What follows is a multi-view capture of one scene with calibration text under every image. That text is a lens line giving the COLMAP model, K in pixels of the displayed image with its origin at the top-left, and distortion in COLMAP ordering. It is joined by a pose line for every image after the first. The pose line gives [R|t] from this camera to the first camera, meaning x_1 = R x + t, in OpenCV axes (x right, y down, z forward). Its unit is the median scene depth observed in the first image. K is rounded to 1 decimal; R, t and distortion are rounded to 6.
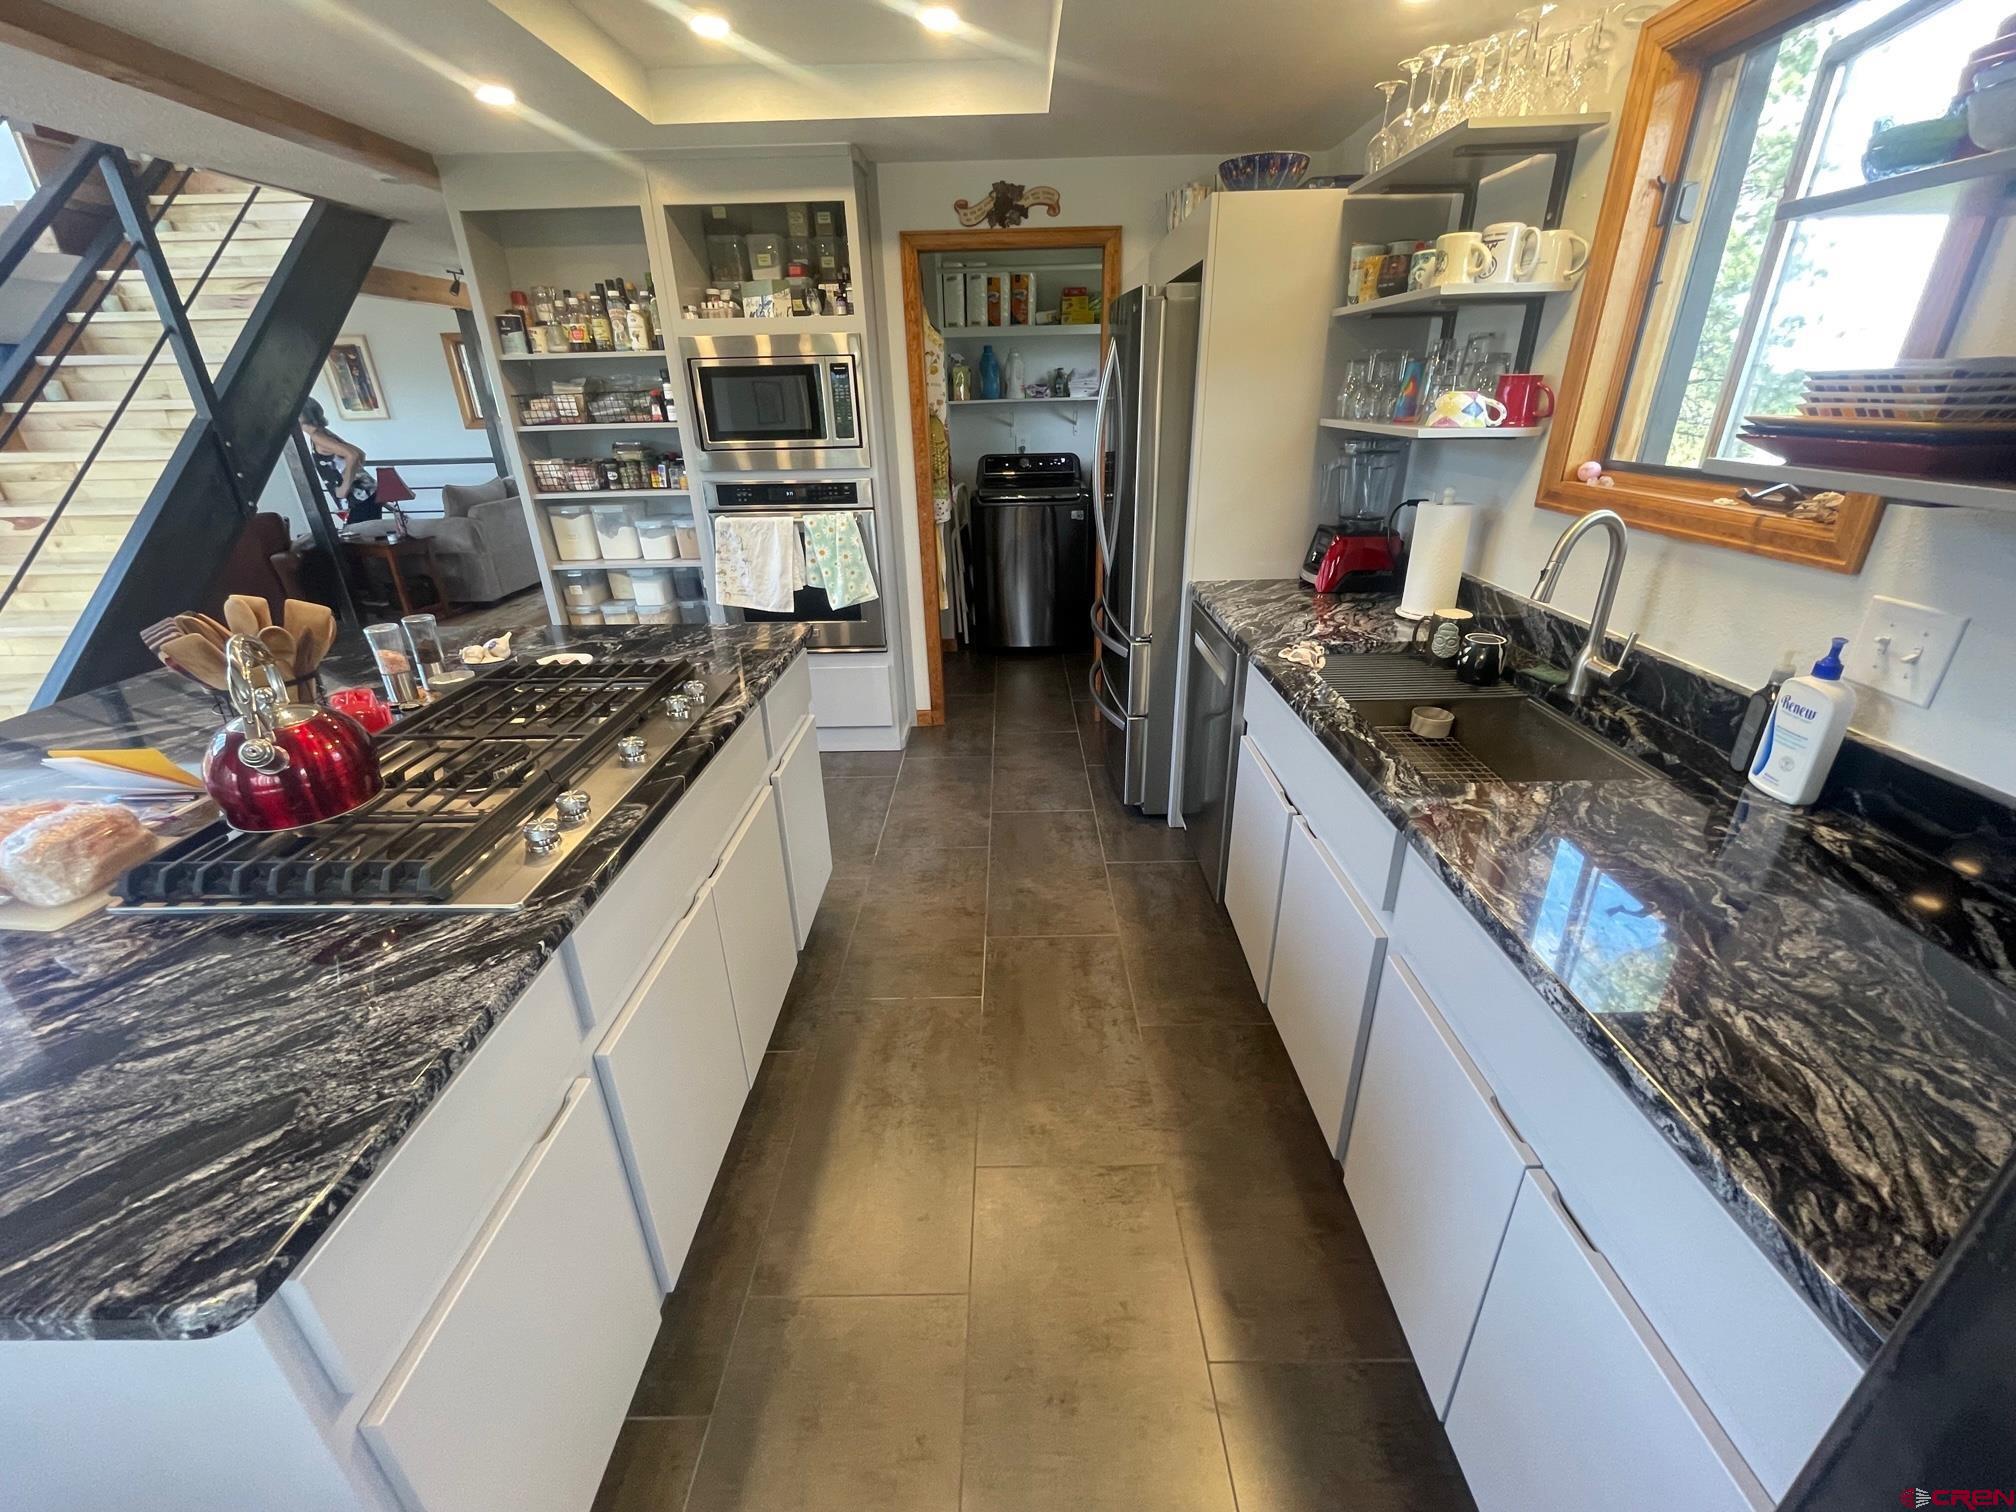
lens RADIAL K [[816.4, 0, 1008.0], [0, 816.4, 756.0], [0, 0, 1]] dist [-0.001250, -0.000130]
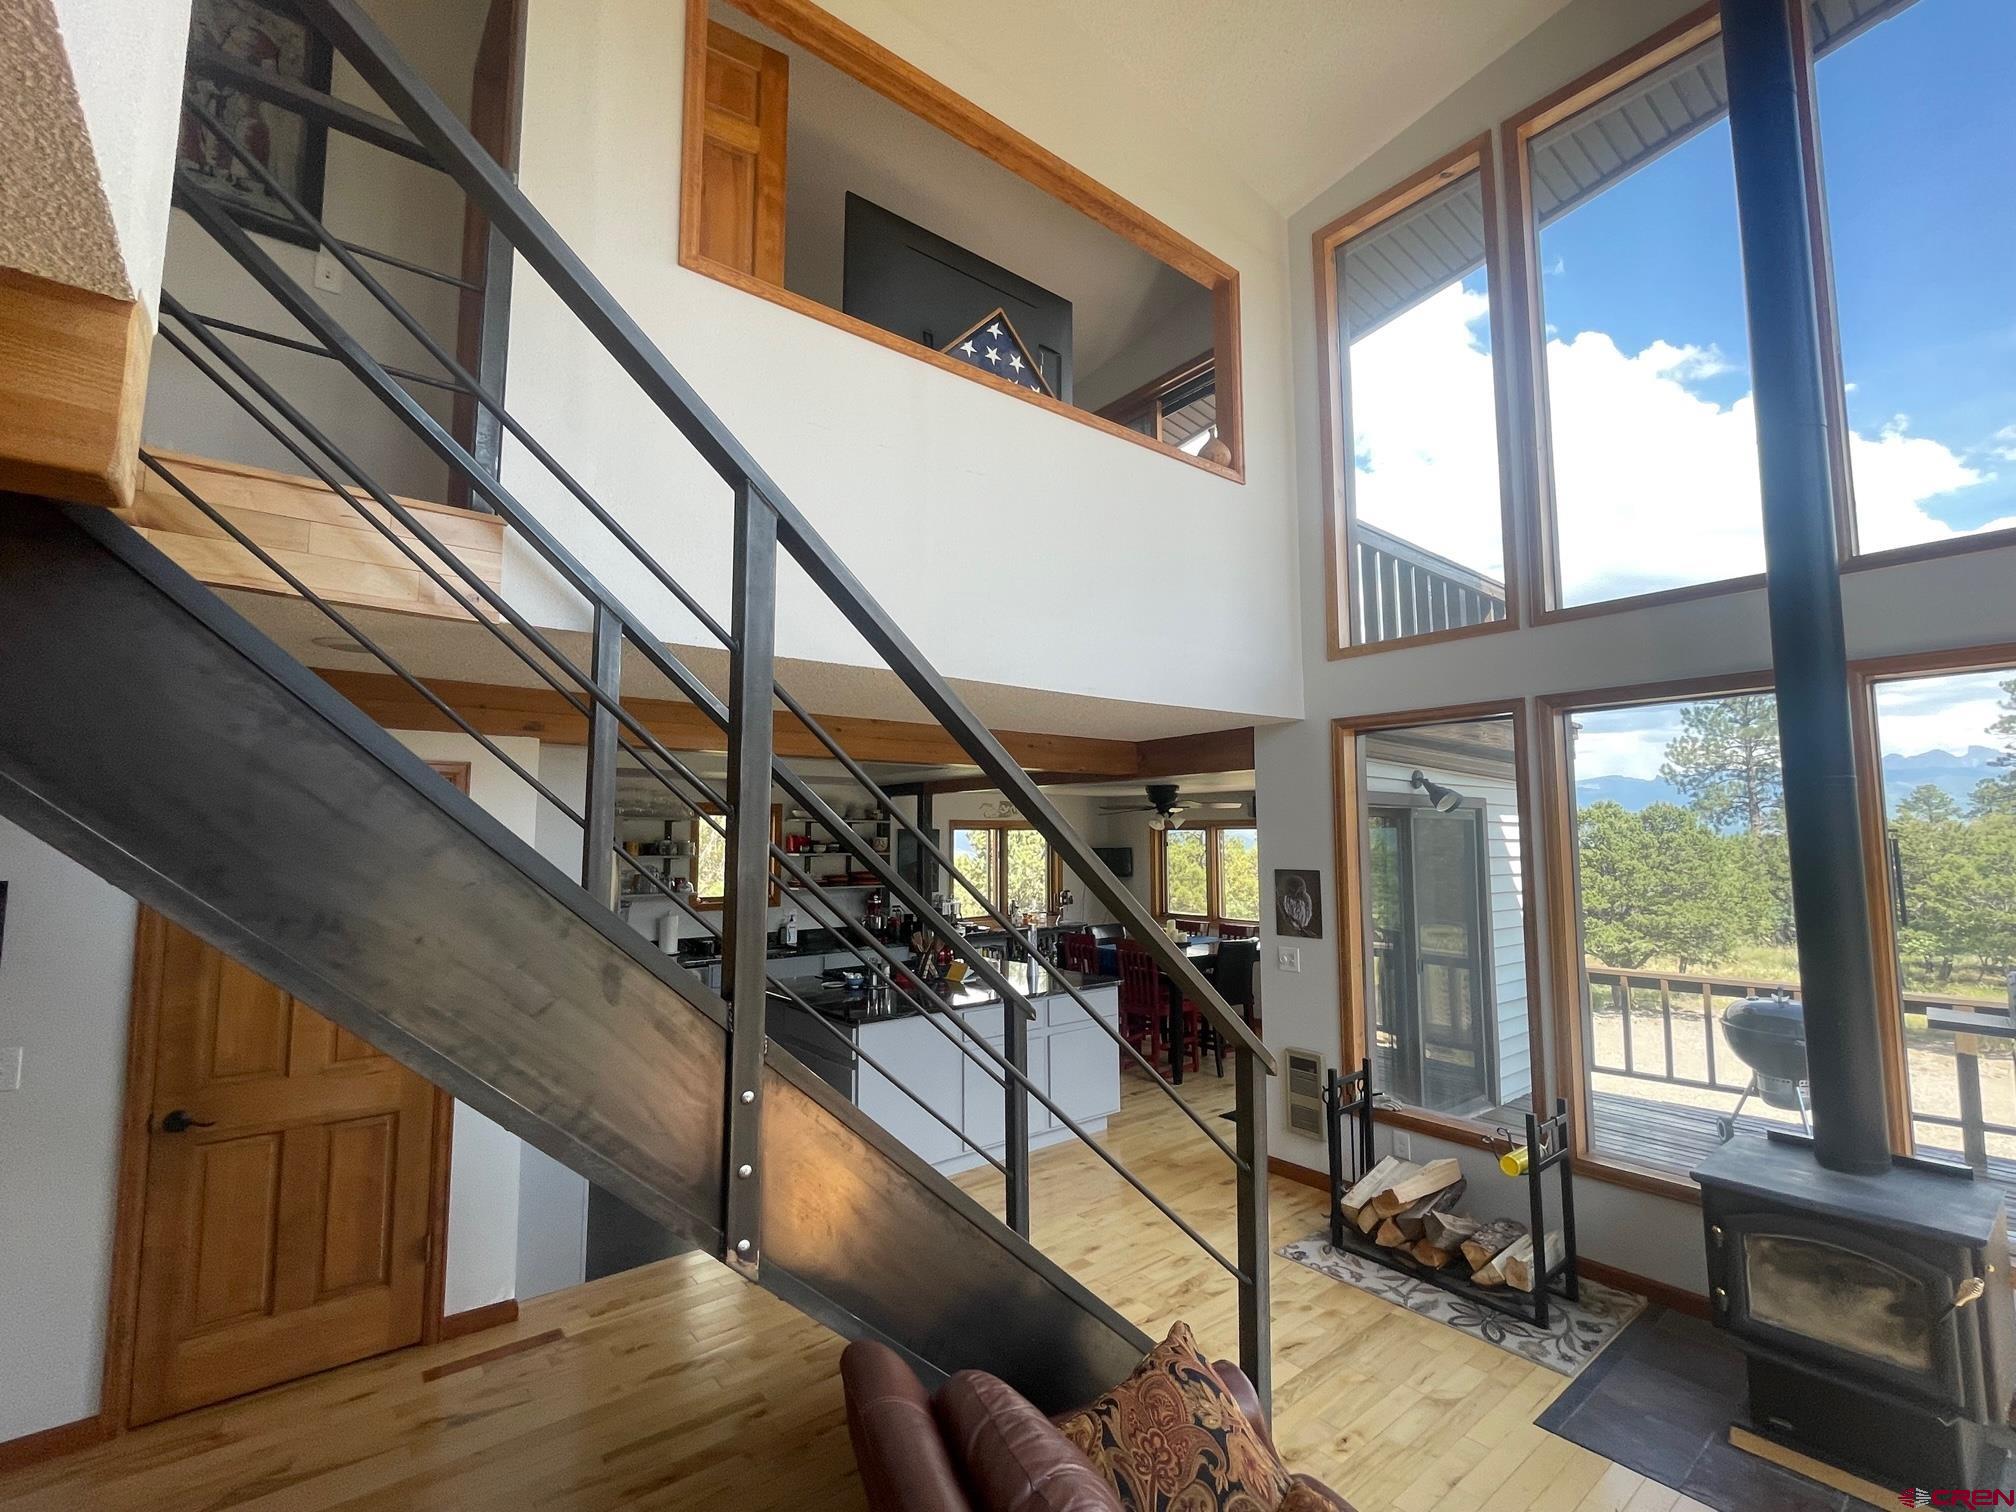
lens RADIAL K [[893.8, 0, 1008.0], [0, 893.8, 756.0], [0, 0, 1]] dist [-0.005144, -0.000354]
pose [[-0.629662, 0.095746, 0.770947, -3.823035], [0.332524, 0.930091, 0.156075, -1.265967], [-0.702107, 0.354632, -0.617480, 2.552464]]
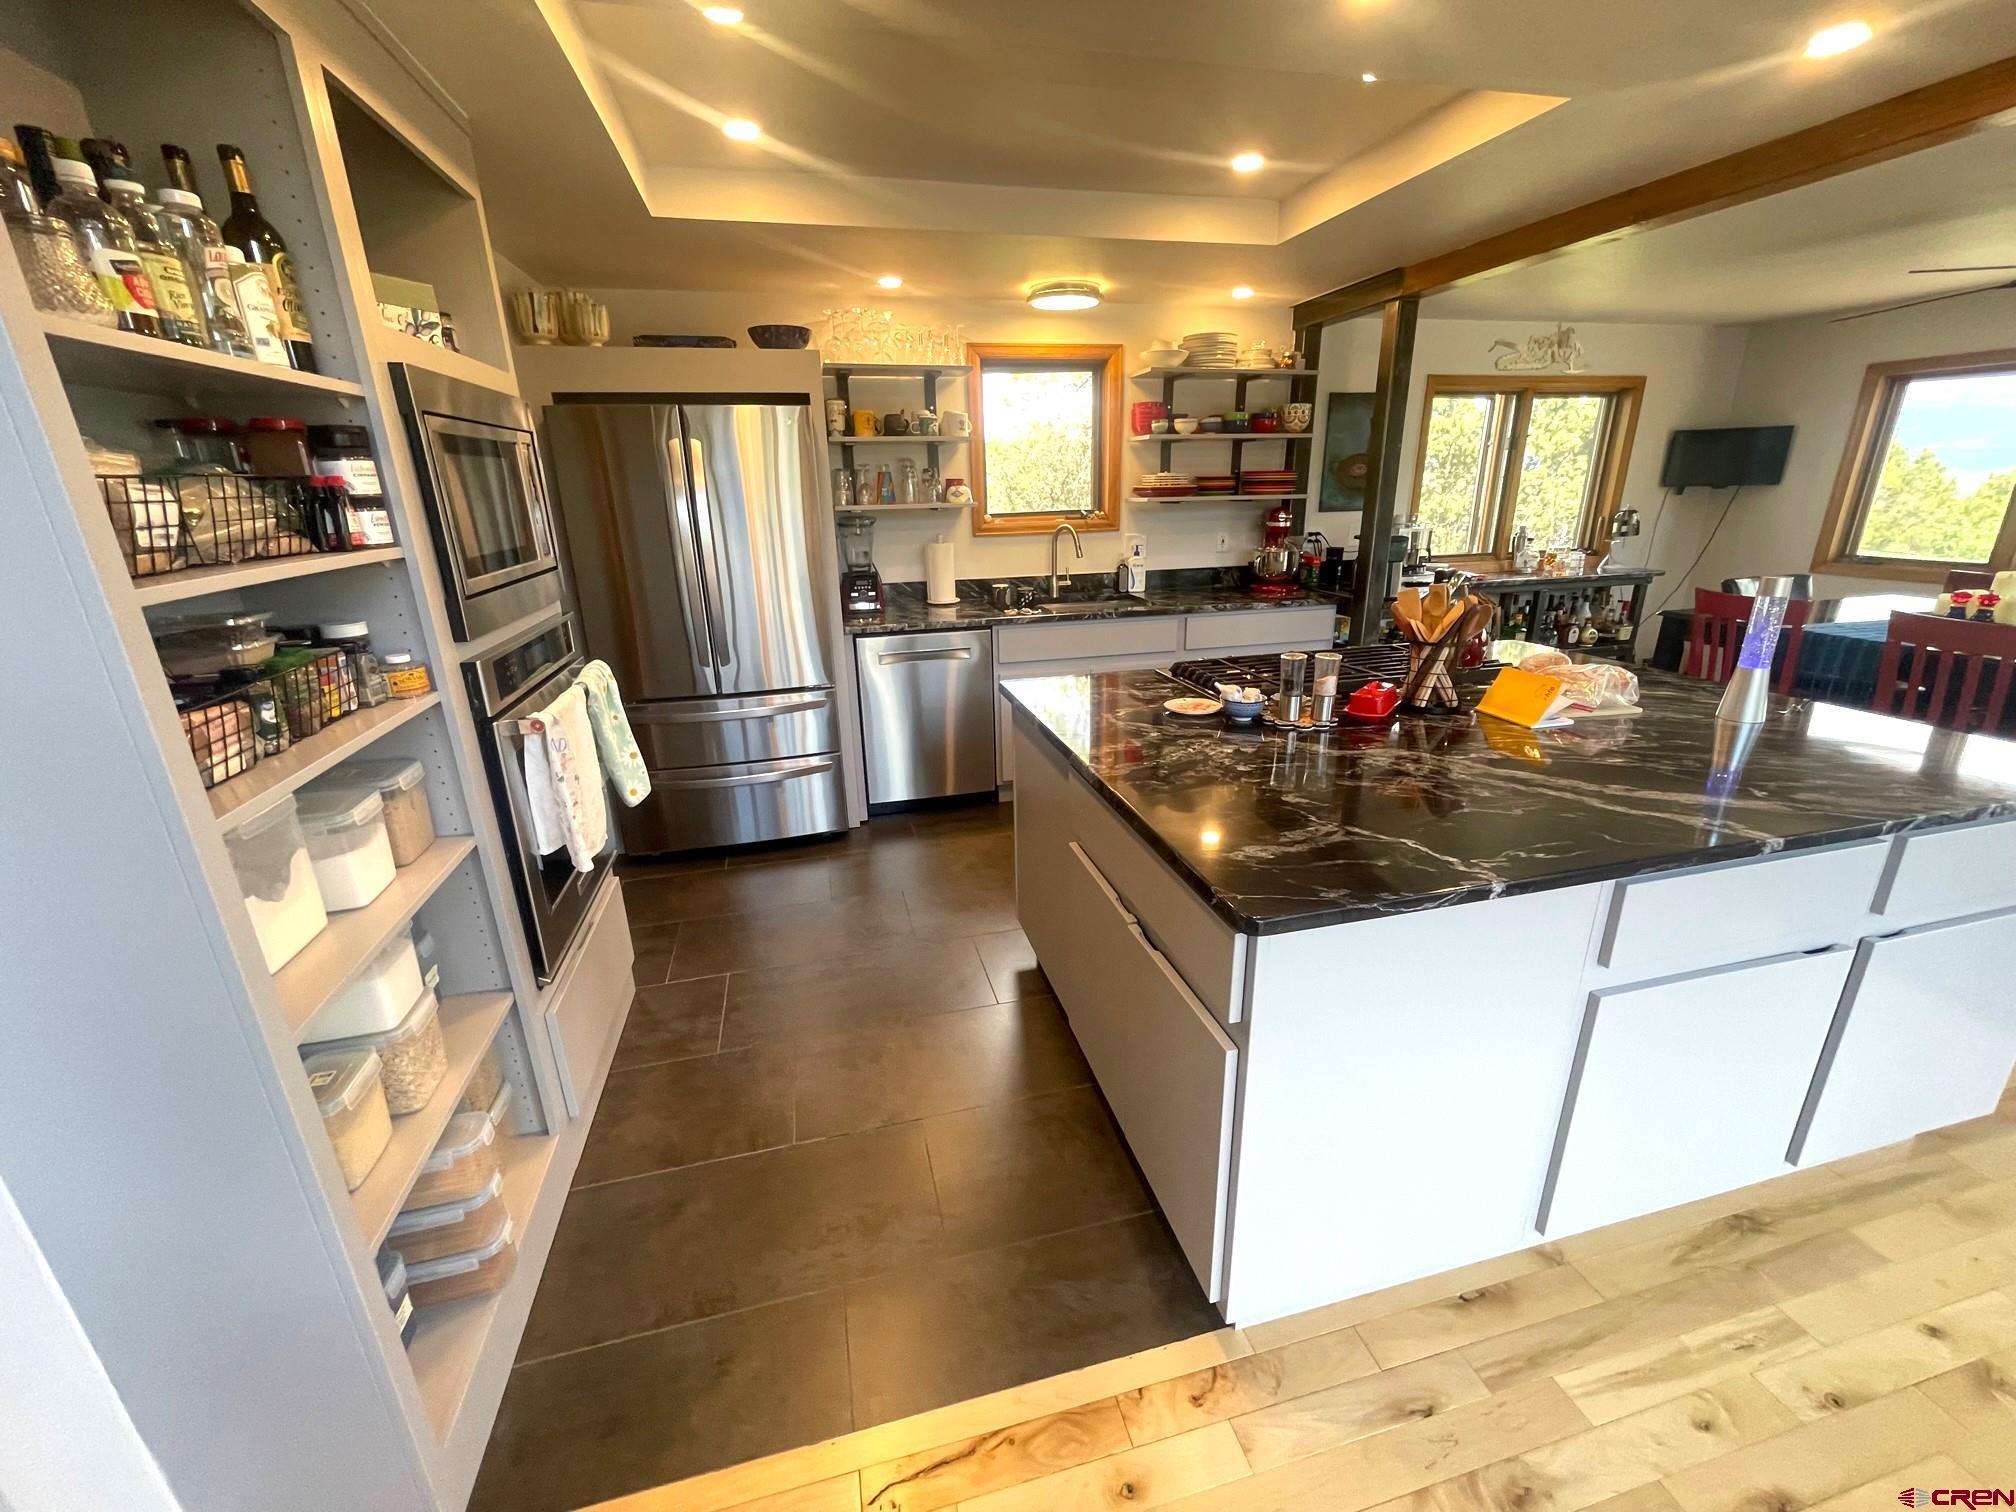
lens RADIAL K [[816.4, 0, 1008.0], [0, 816.4, 756.0], [0, 0, 1]] dist [-0.001250, -0.000130]
pose [[-0.247749, -0.282651, 0.926676, -1.853951], [0.418722, 0.831309, 0.365509, -0.681827], [-0.873666, 0.478574, -0.087604, 1.630882]]
